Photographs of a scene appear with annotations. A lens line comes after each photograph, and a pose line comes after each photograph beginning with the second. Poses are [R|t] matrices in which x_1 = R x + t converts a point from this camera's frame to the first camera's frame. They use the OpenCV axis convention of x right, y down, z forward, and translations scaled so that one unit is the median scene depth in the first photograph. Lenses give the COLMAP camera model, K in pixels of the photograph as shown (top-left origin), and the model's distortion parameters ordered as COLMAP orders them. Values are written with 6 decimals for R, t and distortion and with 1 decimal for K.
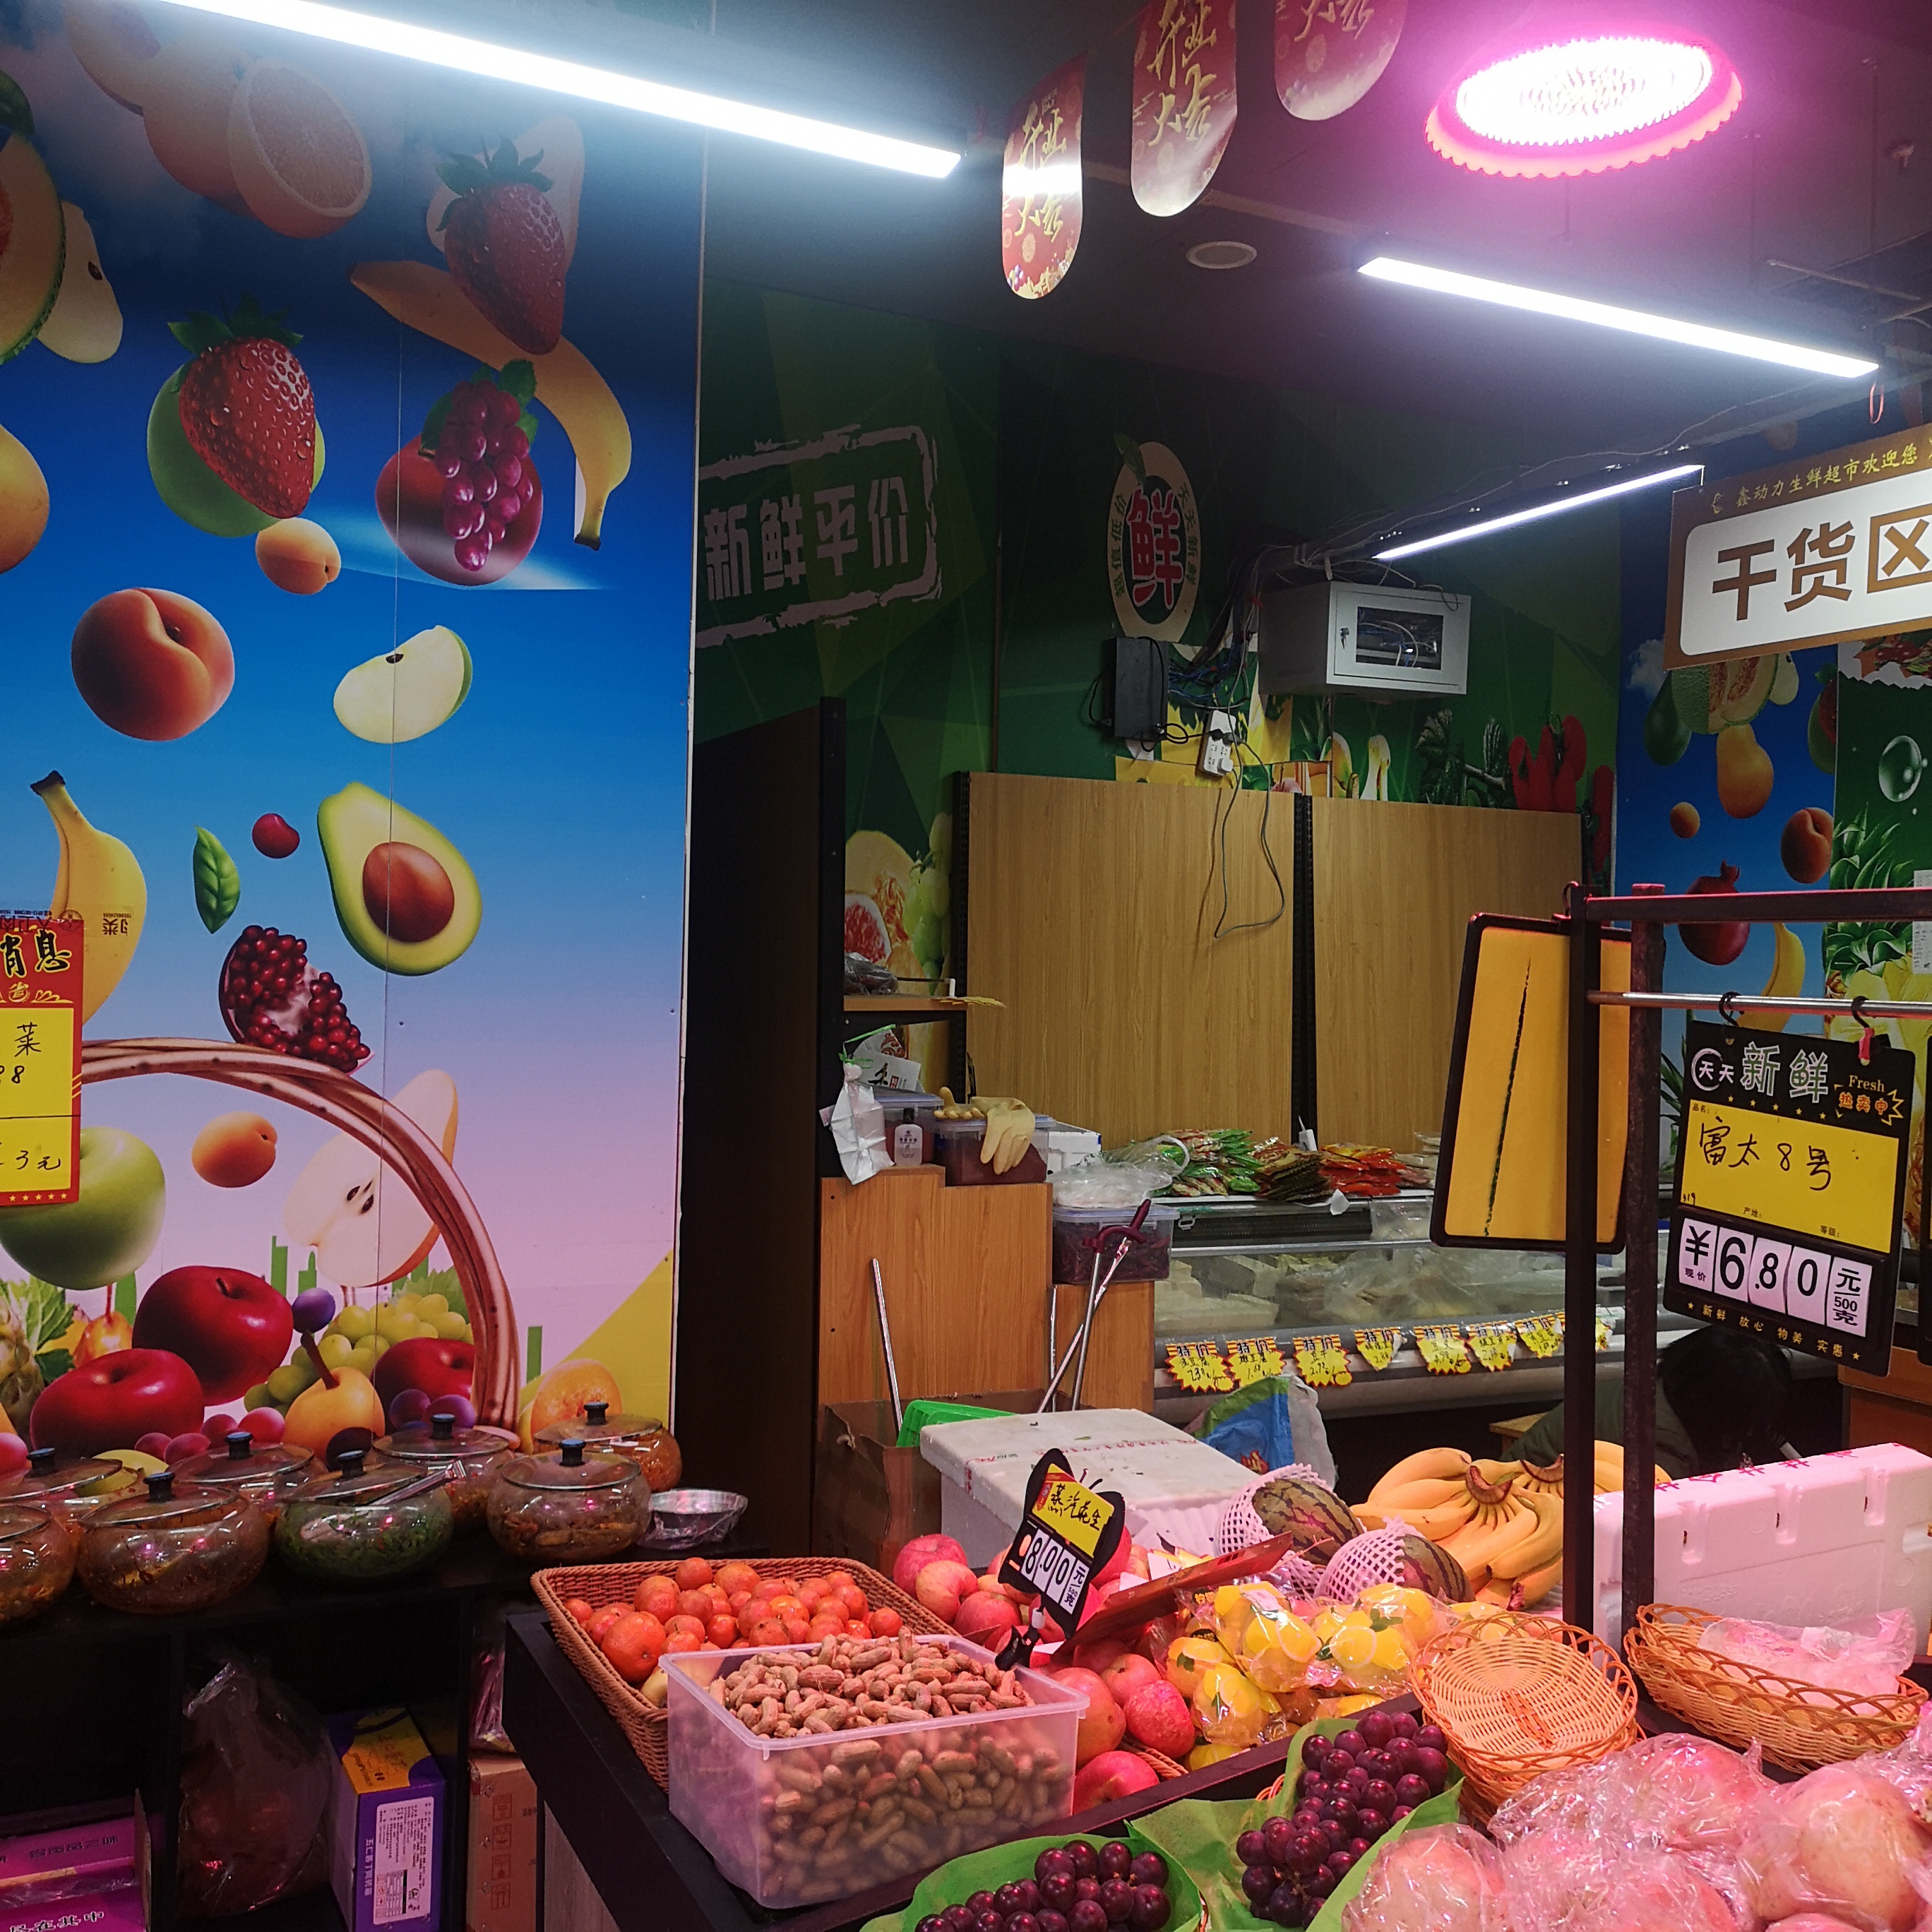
lens RADIAL K [[1969.4, 0, 973.6], [0, 1969.4, 978.2], [0, 0, 1]] dist [0.041541, 0.000000]
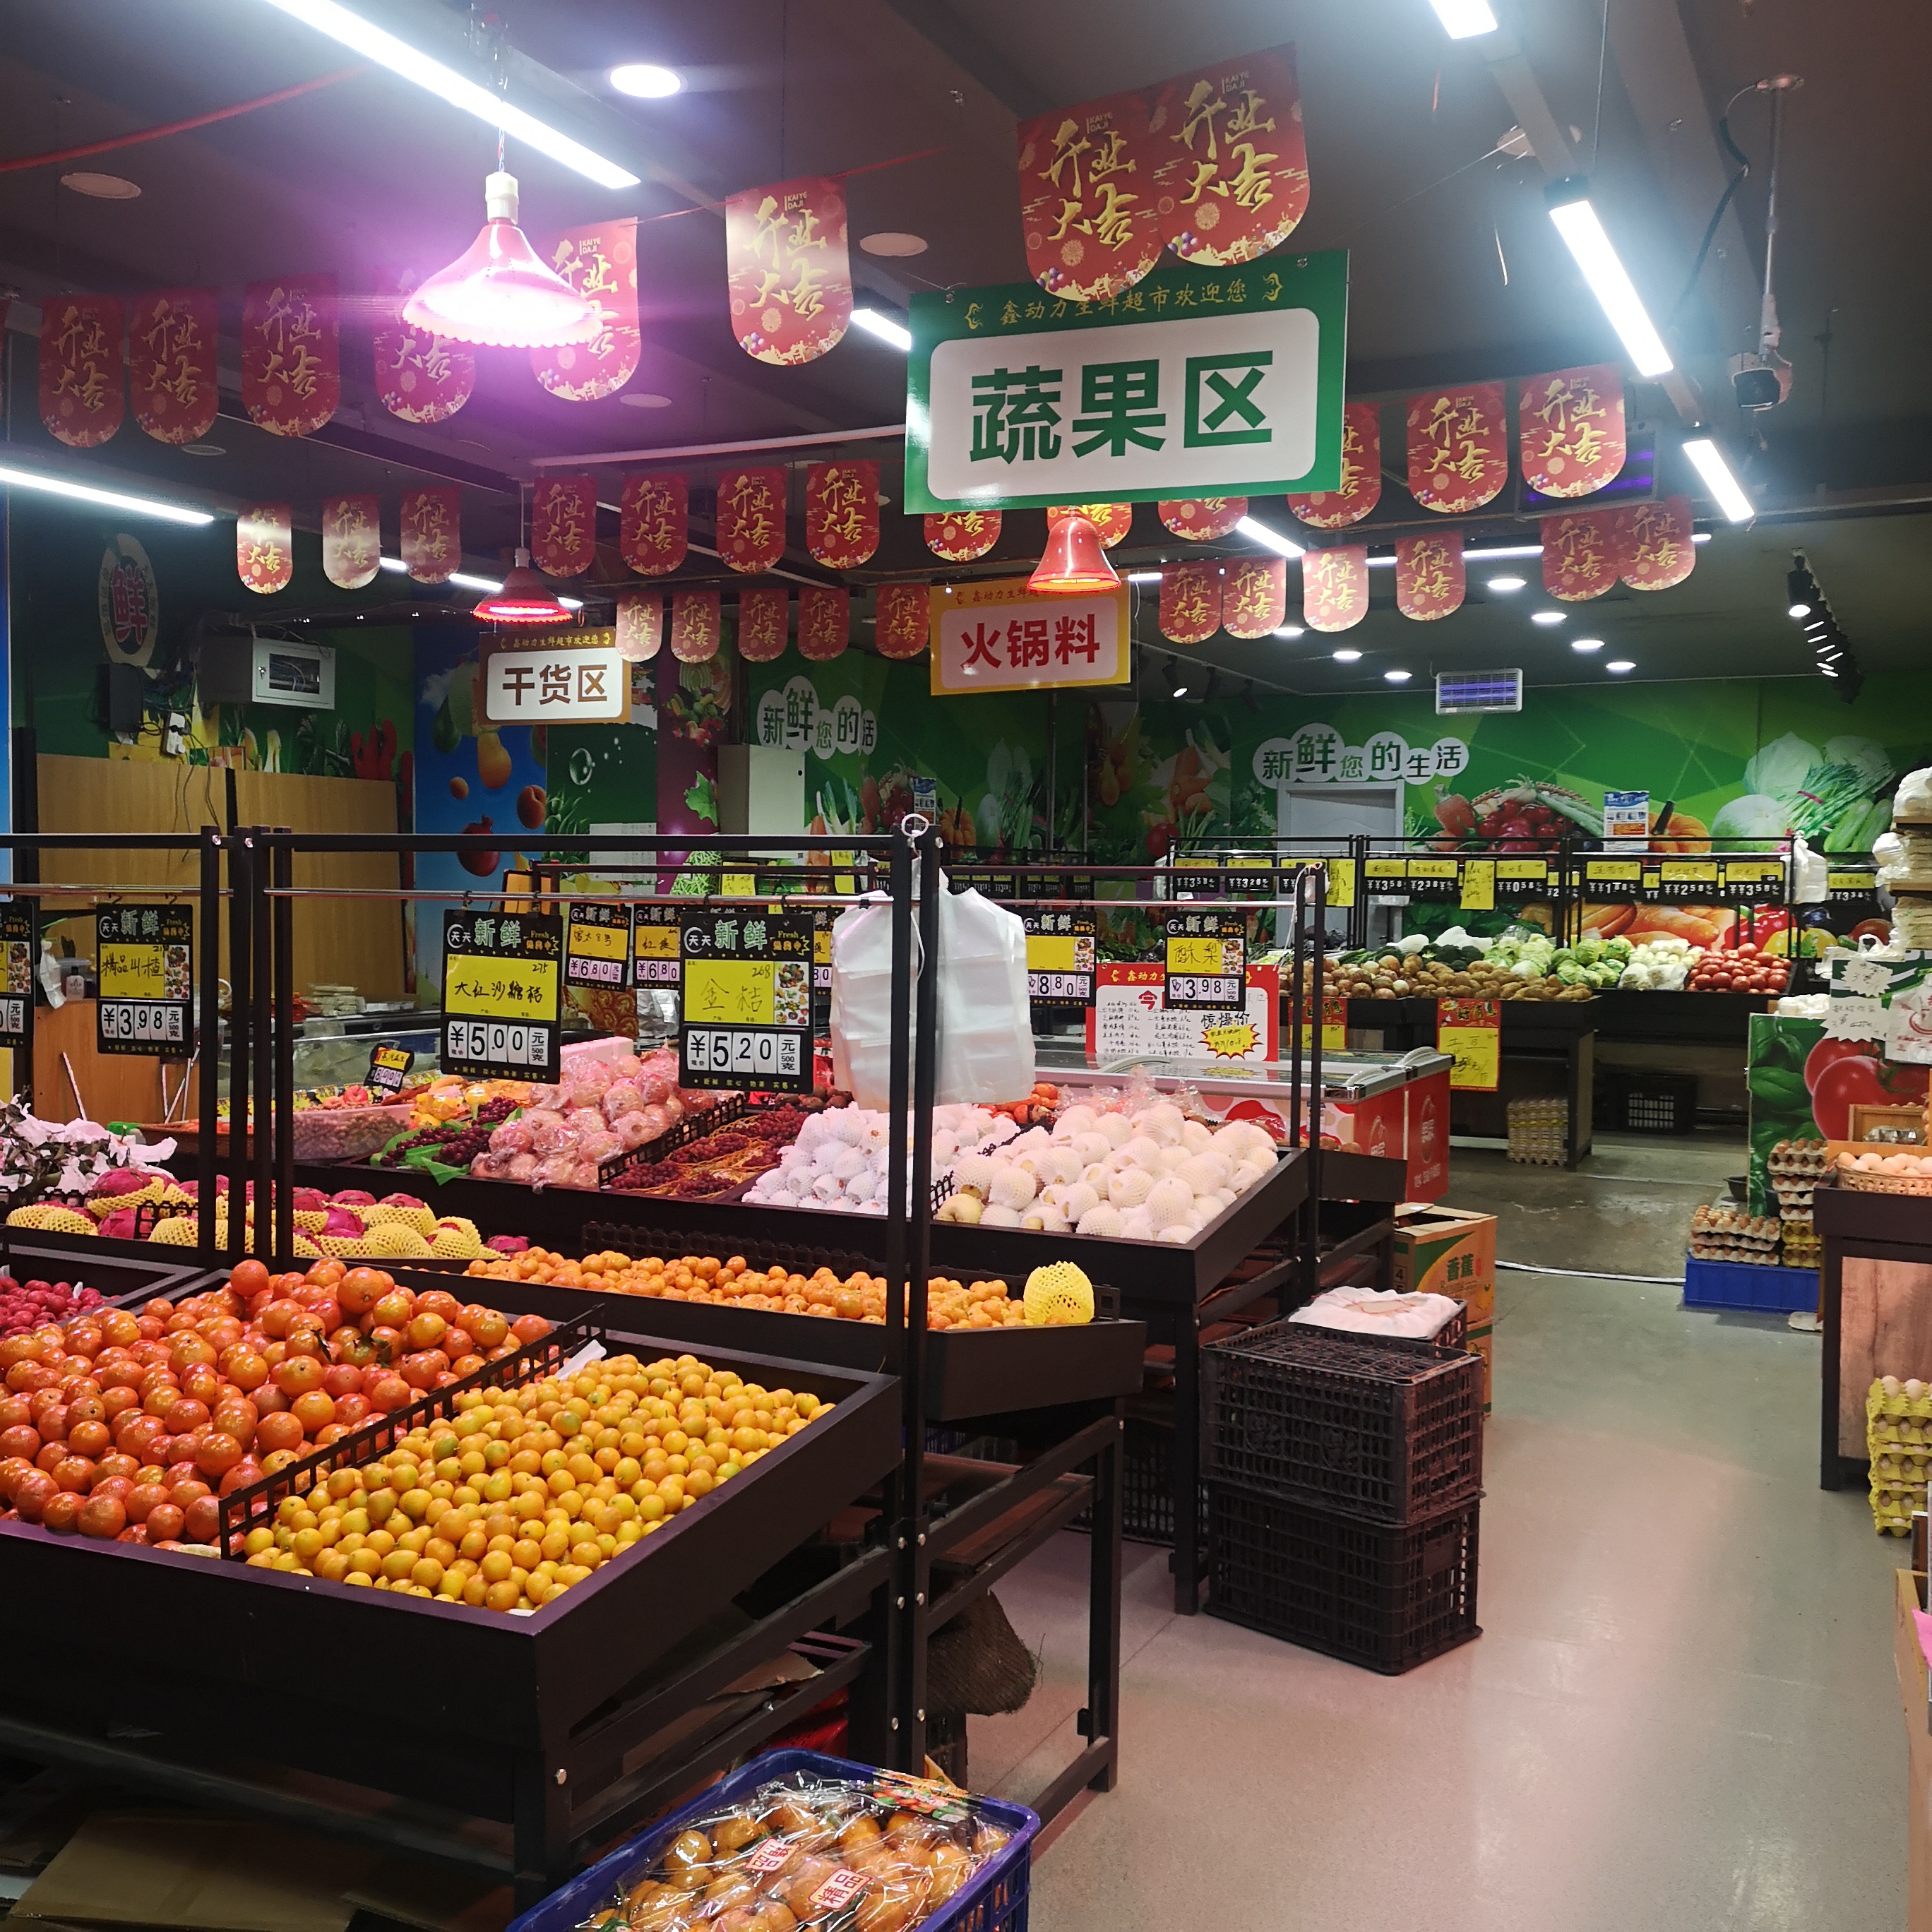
lens RADIAL K [[1969.4, 0, 971.4], [0, 1969.4, 969.9], [0, 0, 1]] dist [0.041541, 0.000000]
pose [[0.792577, -0.037166, 0.608638, -0.344485], [0.009606, 0.998778, 0.048481, -0.005496], [-0.609696, -0.032578, 0.791966, -0.628507]]
